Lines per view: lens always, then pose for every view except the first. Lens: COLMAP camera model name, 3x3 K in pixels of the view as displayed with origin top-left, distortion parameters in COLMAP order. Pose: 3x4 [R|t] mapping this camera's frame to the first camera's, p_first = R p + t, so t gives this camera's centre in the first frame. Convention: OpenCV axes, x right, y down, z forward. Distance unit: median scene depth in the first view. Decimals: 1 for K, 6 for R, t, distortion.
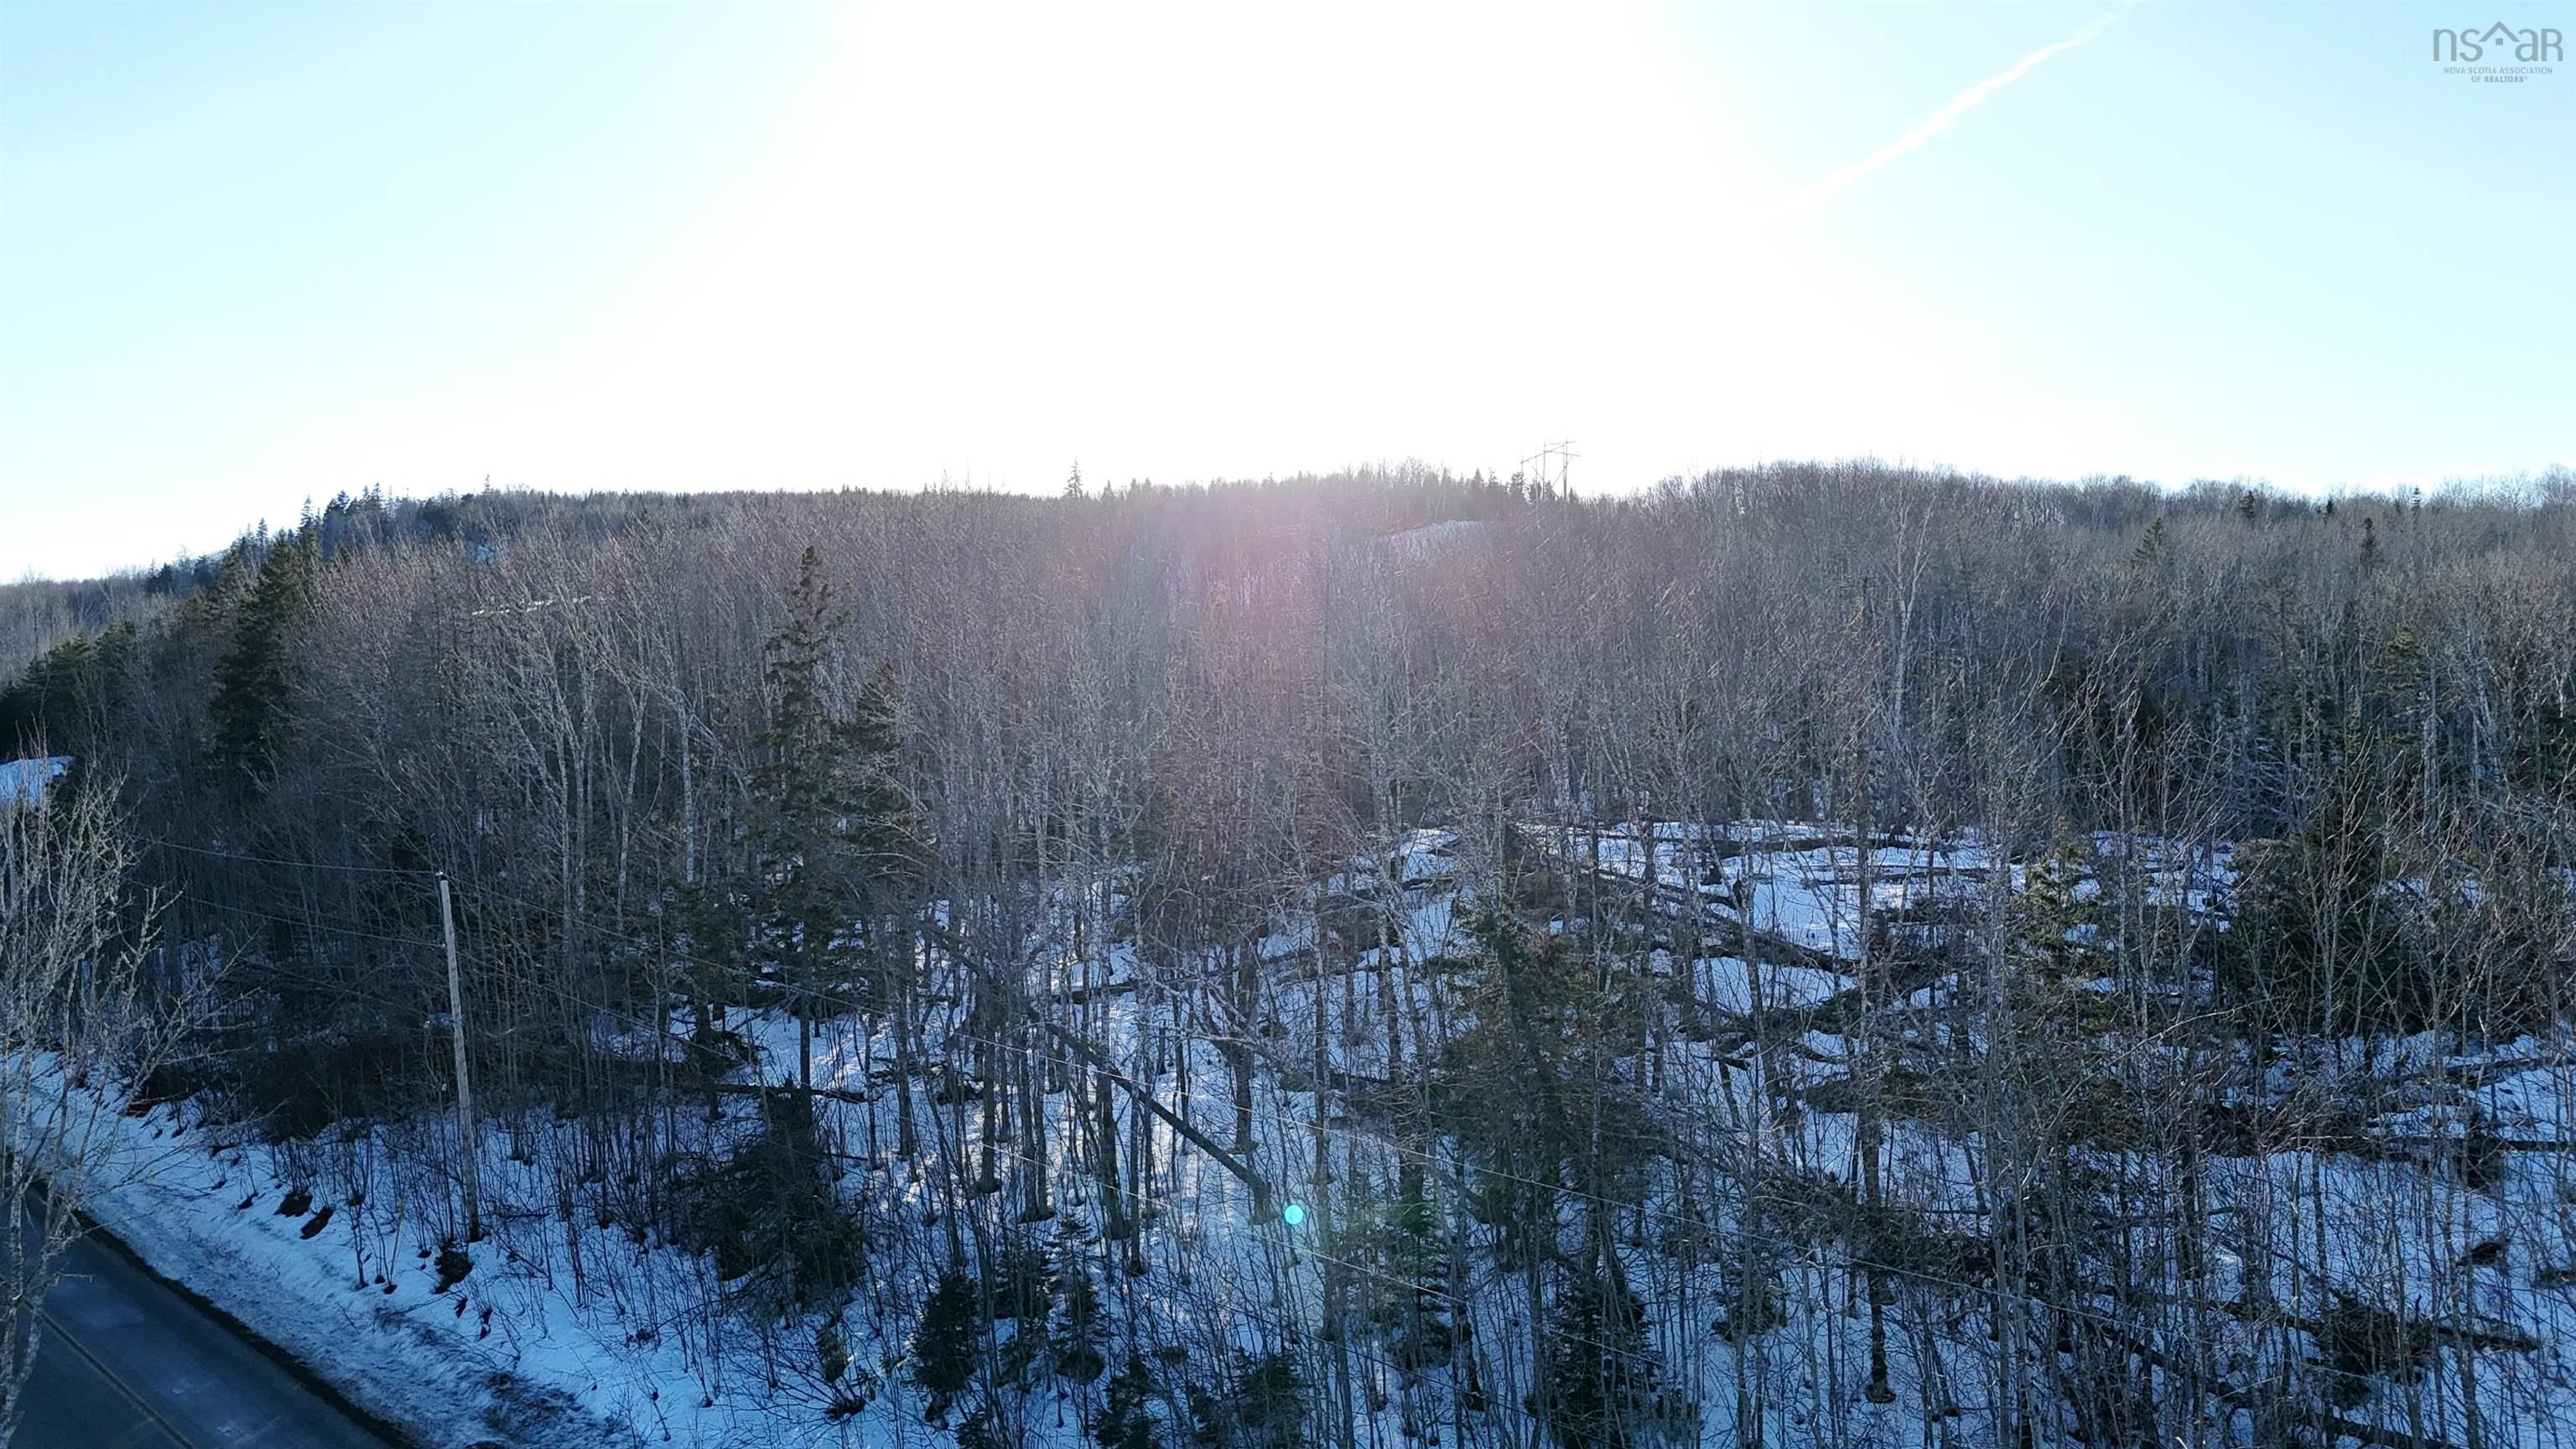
lens RADIAL K [[1885.3, 0, 1284.2], [0, 1885.3, 725.7], [0, 0, 1]] dist [0.081462, -0.087307]
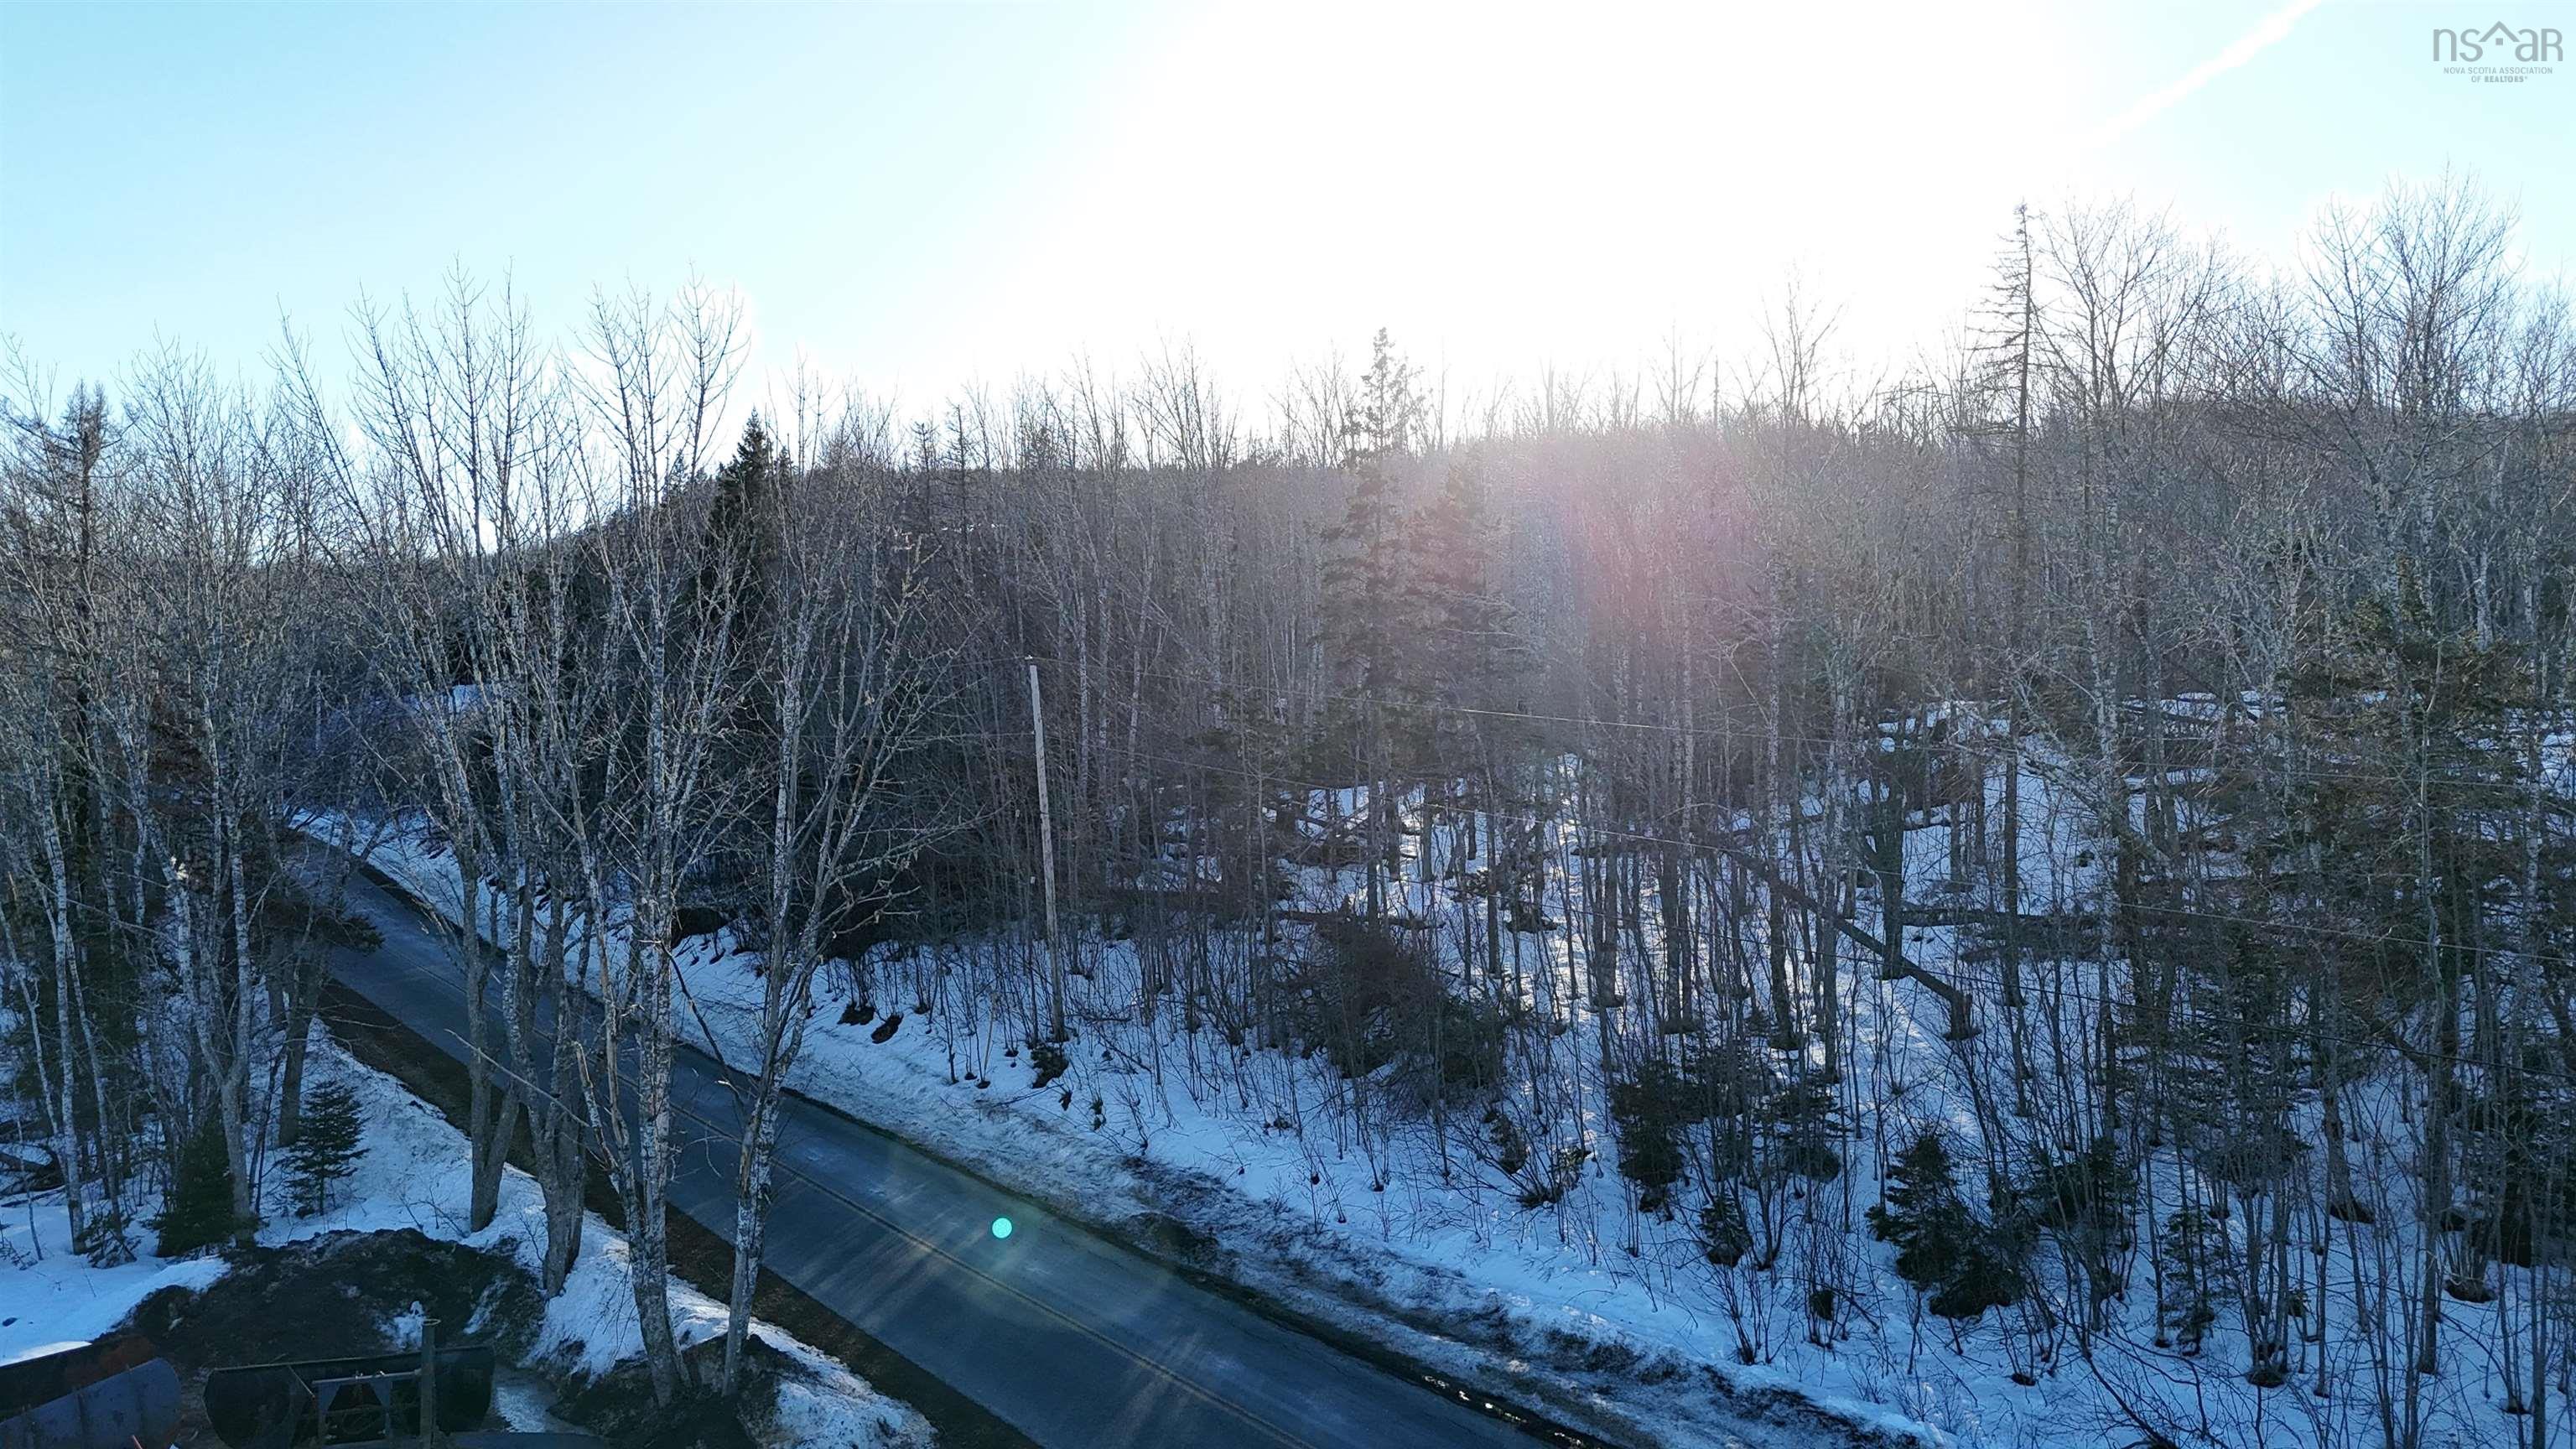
lens RADIAL K [[1885.3, 0, 1278.3], [0, 1885.3, 709.7], [0, 0, 1]] dist [0.081462, -0.087307]
pose [[0.988350, 0.005378, -0.152100, -0.158068], [-0.005763, 0.999981, -0.002092, 0.095557], [0.152086, 0.002945, 0.988363, 0.072431]]
